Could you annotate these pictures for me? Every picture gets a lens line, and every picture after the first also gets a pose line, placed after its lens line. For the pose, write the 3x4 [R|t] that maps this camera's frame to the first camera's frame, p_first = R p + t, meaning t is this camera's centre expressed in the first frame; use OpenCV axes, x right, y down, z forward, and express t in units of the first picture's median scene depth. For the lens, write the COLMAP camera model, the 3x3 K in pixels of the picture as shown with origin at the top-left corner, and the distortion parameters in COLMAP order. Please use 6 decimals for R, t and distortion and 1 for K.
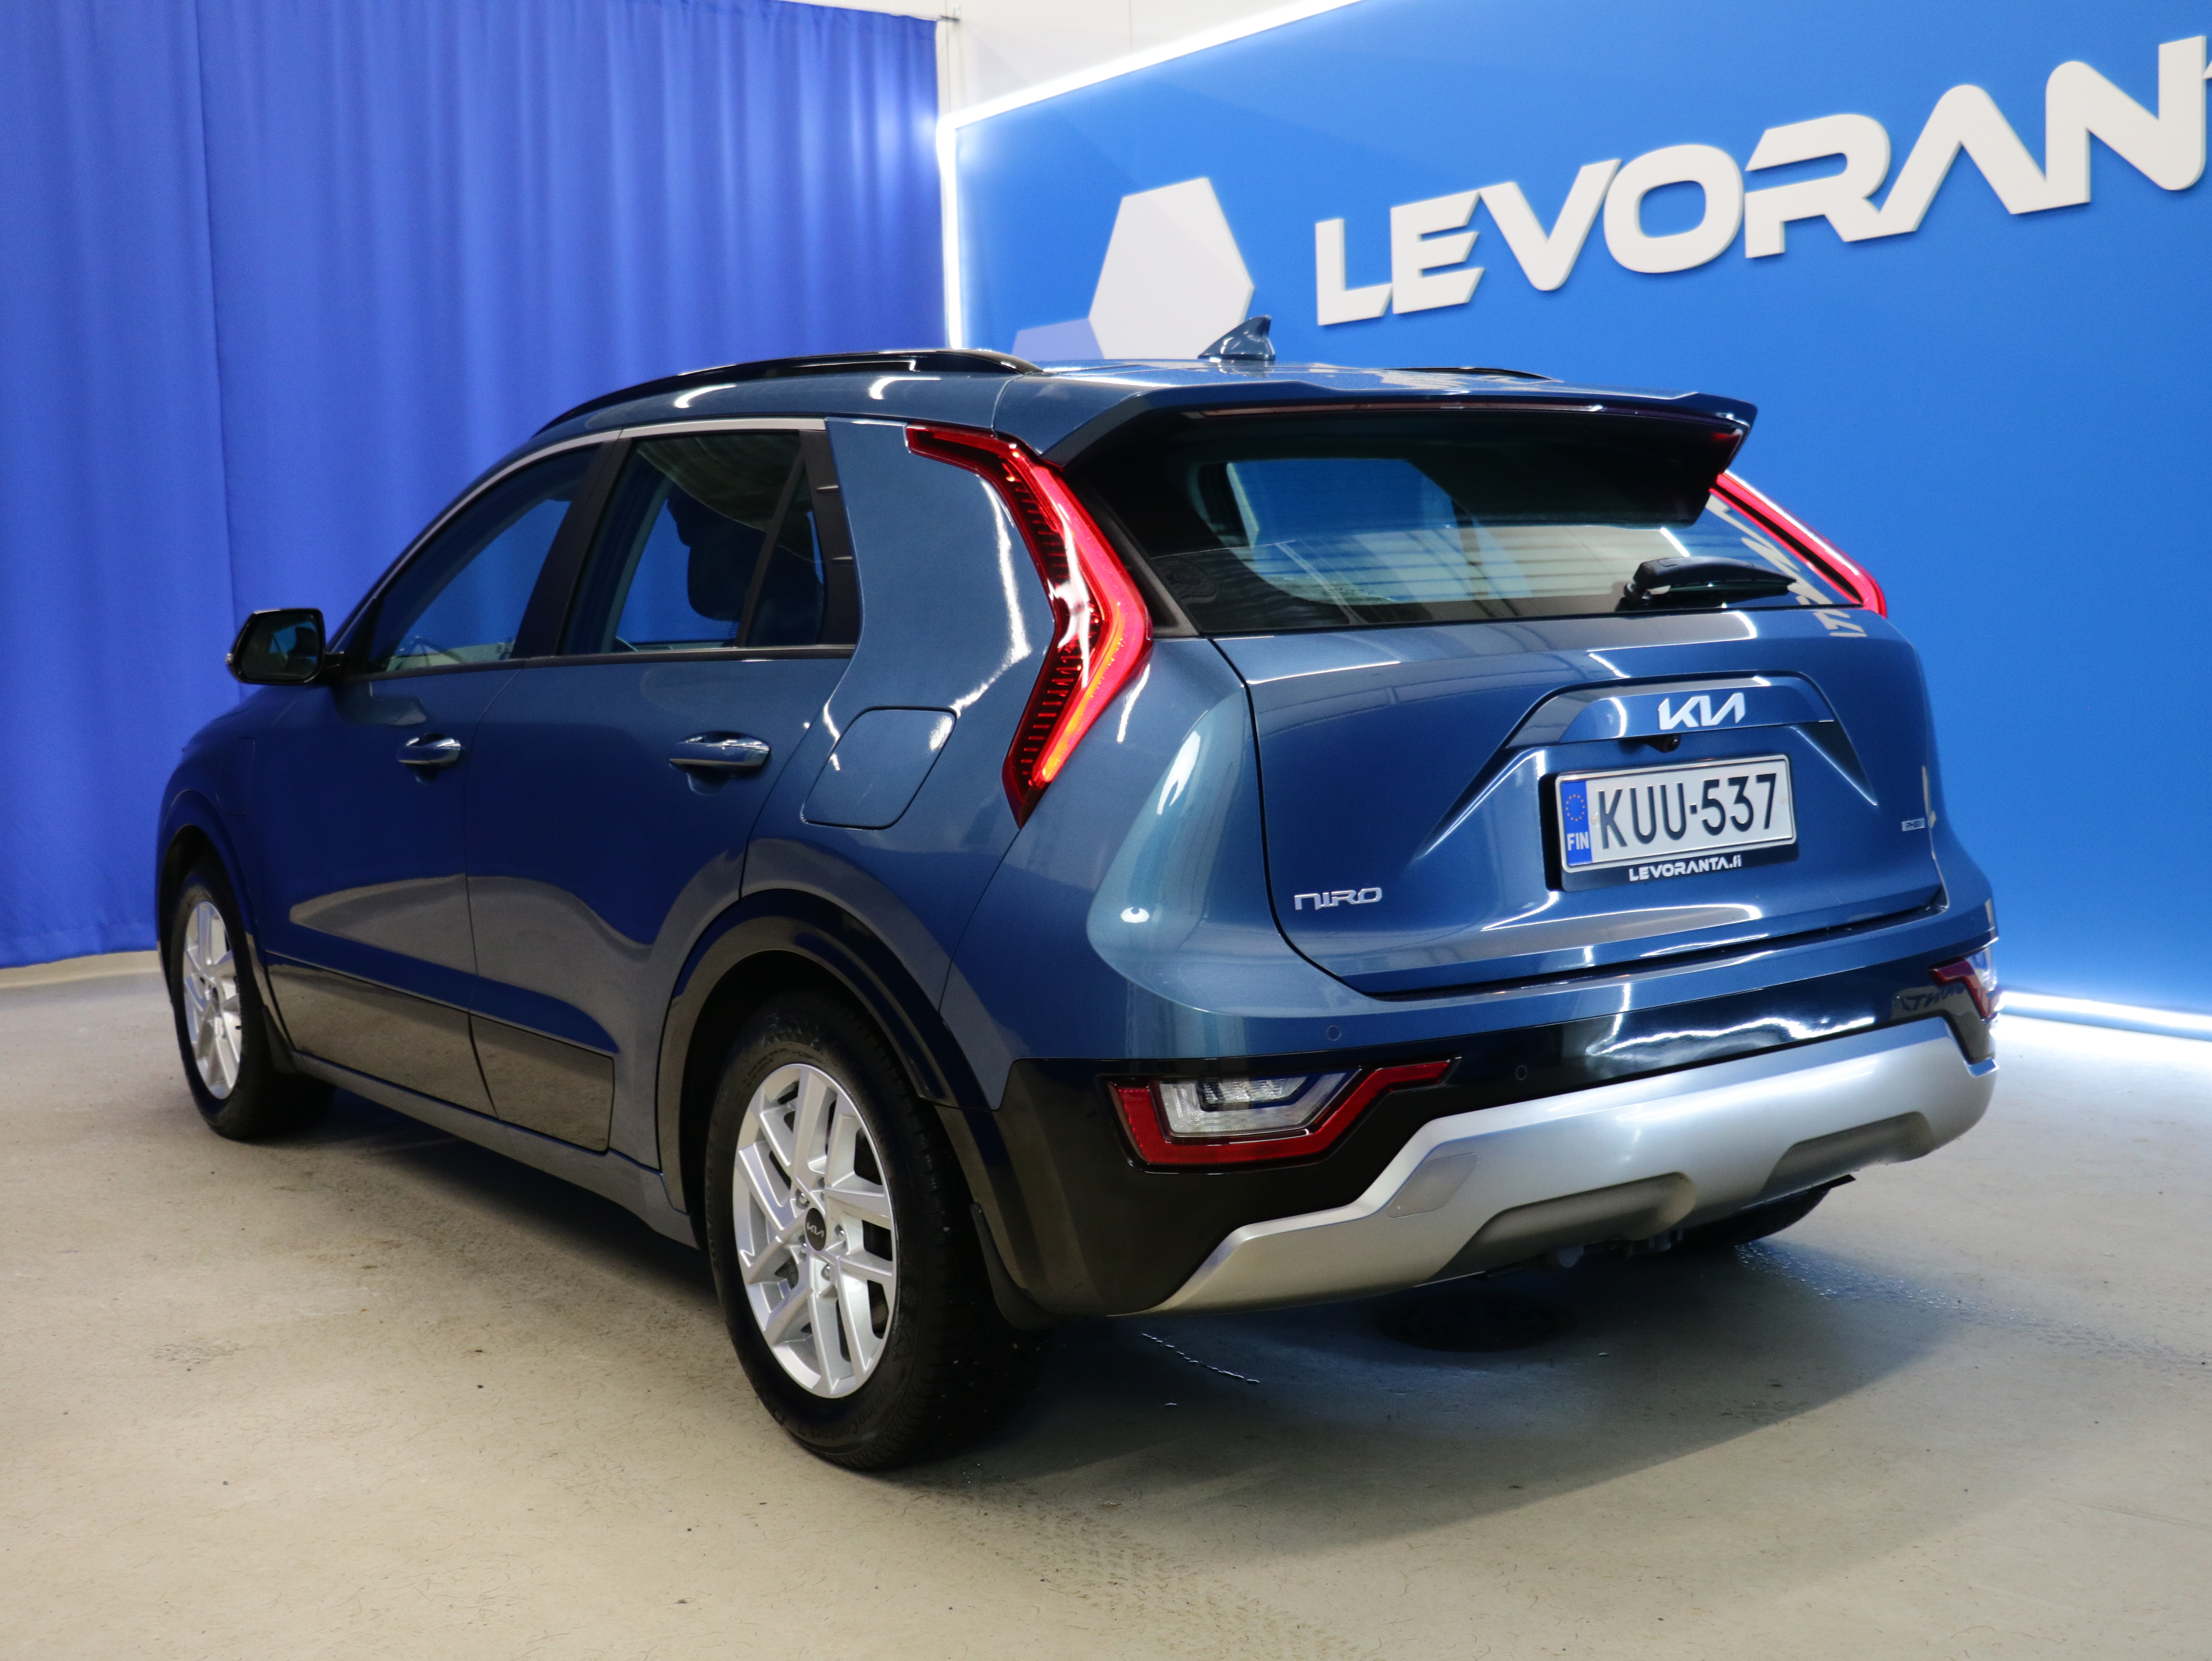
lens RADIAL K [[2567.0, 0, 1106.2], [0, 2567.0, 828.8], [0, 0, 1]] dist [-0.036312, 0.000000]
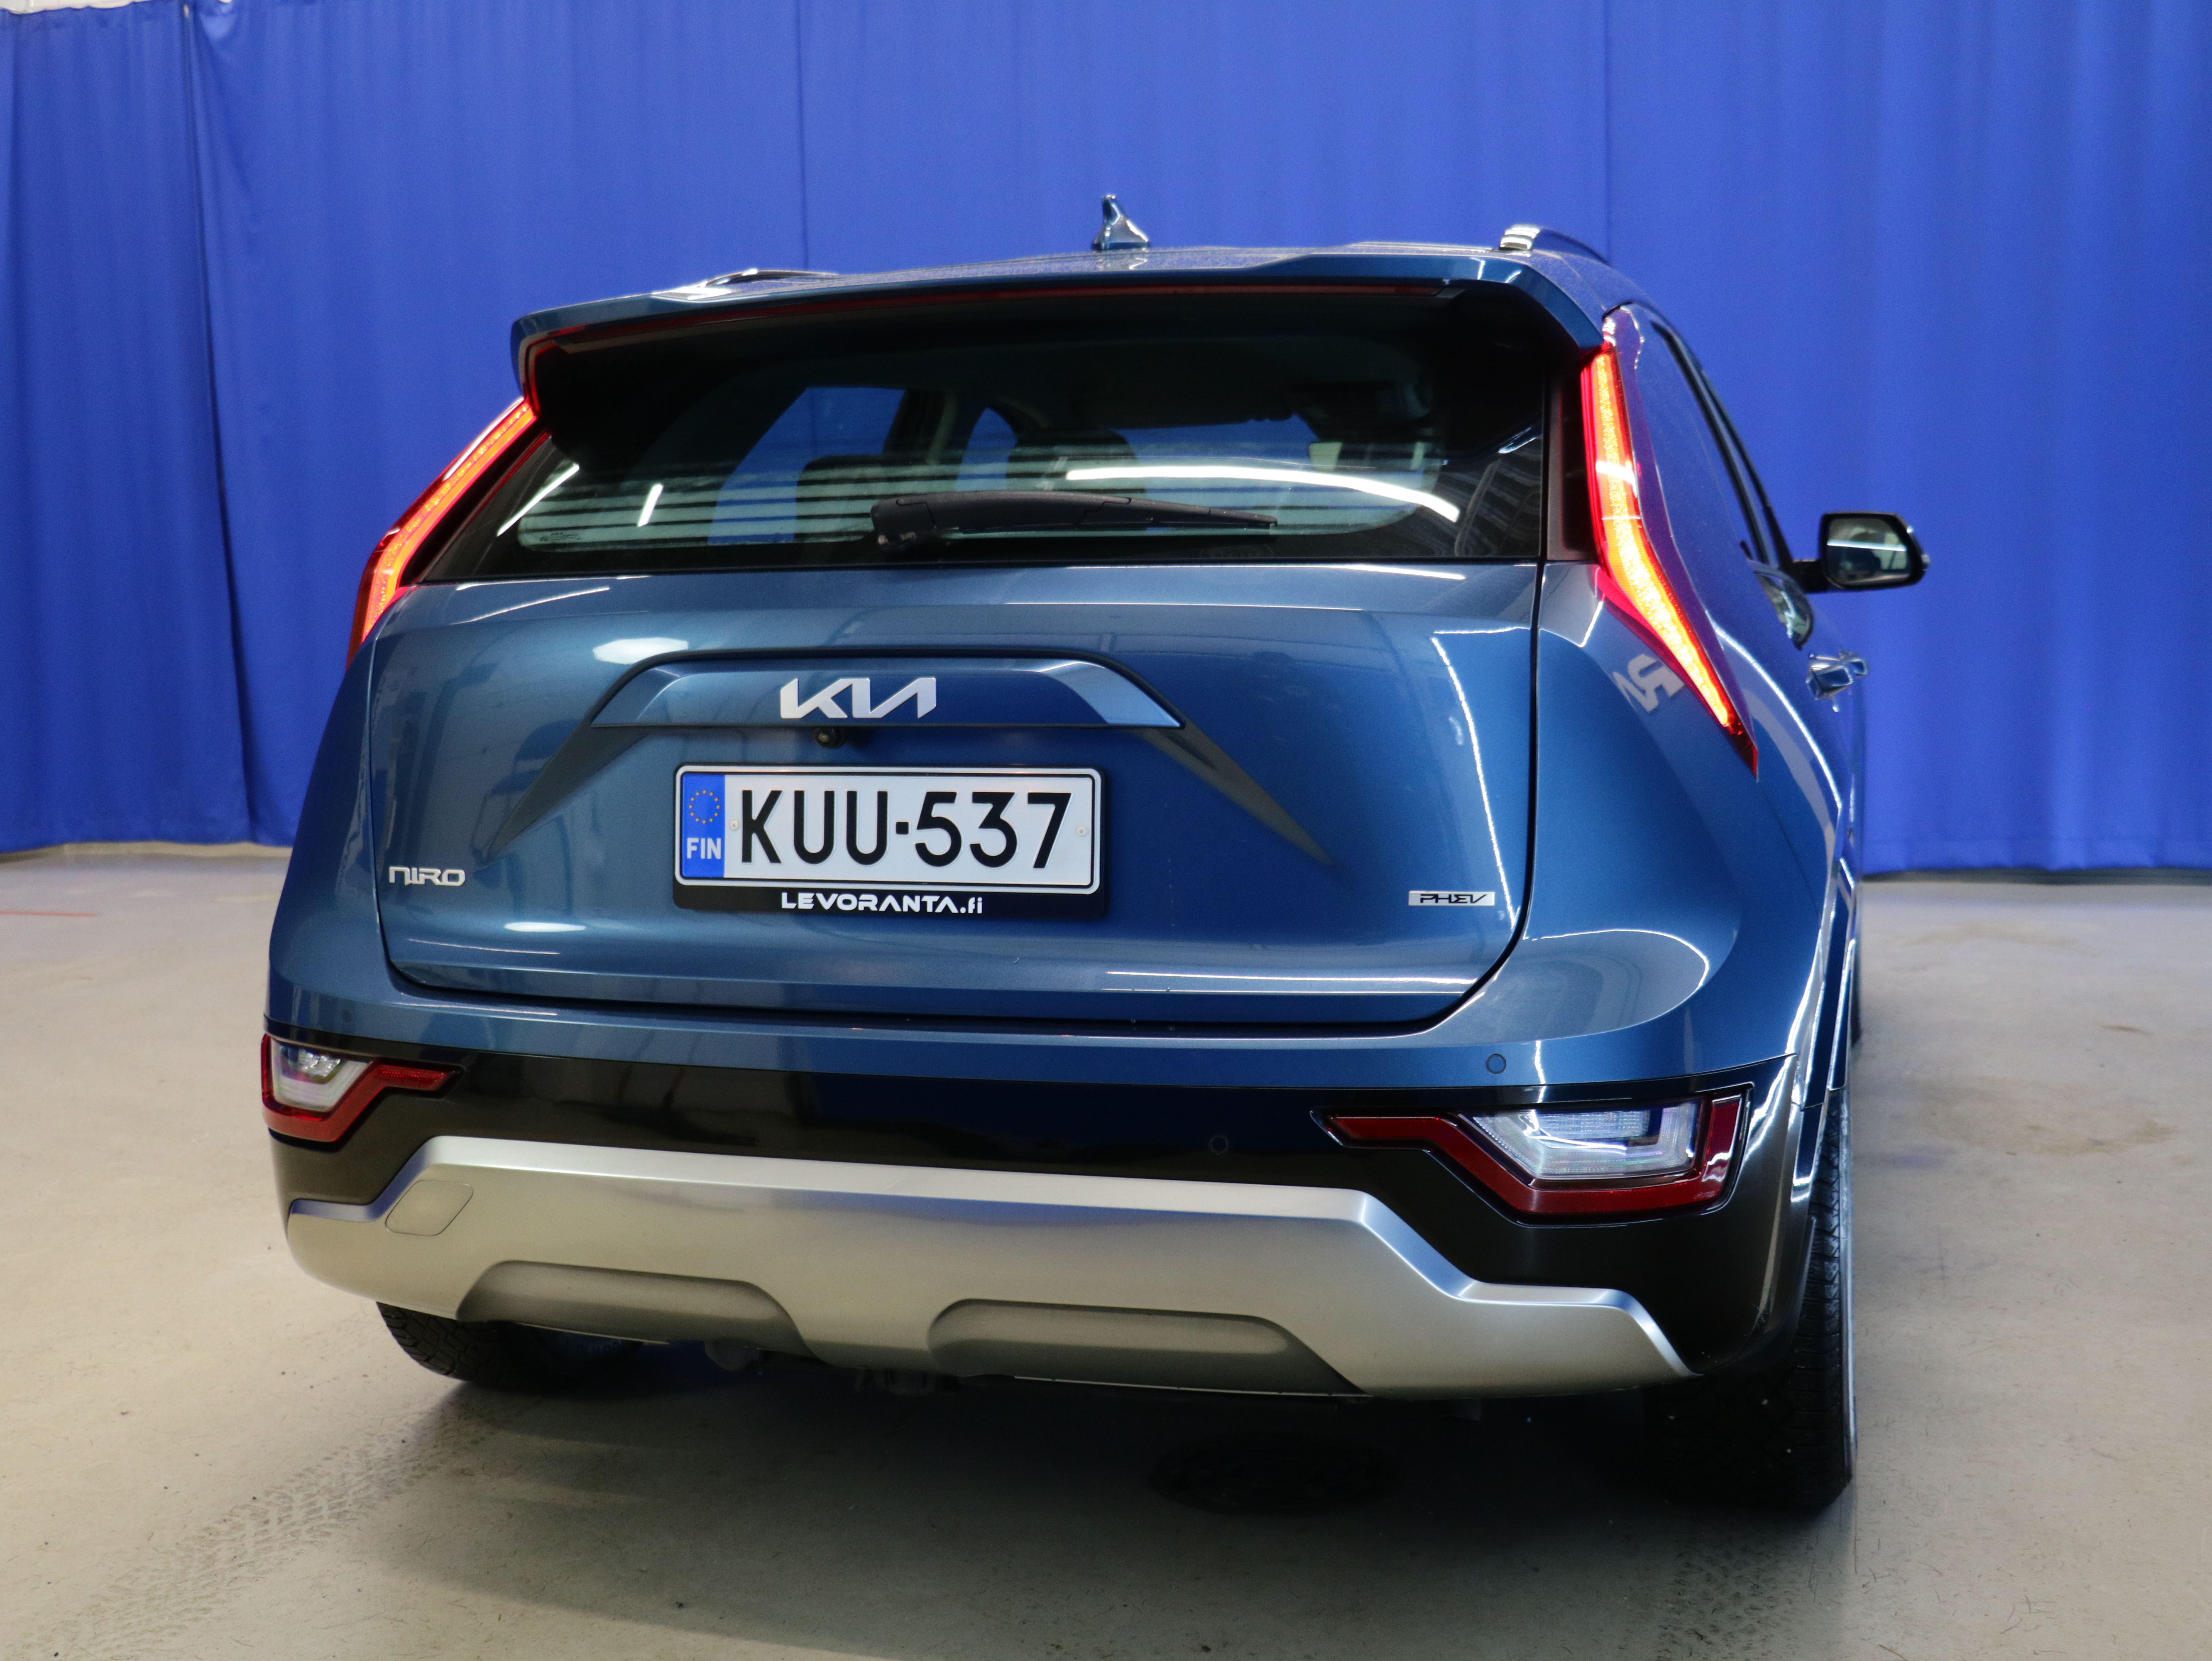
lens RADIAL K [[2567.0, 0, 1105.7], [0, 2567.0, 832.0], [0, 0, 1]] dist [-0.036312, 0.000000]
pose [[0.576344, 0.104205, -0.810536, 0.890804], [-0.072675, 0.994443, 0.076171, -0.069470], [0.813969, 0.015005, 0.580714, 0.618279]]
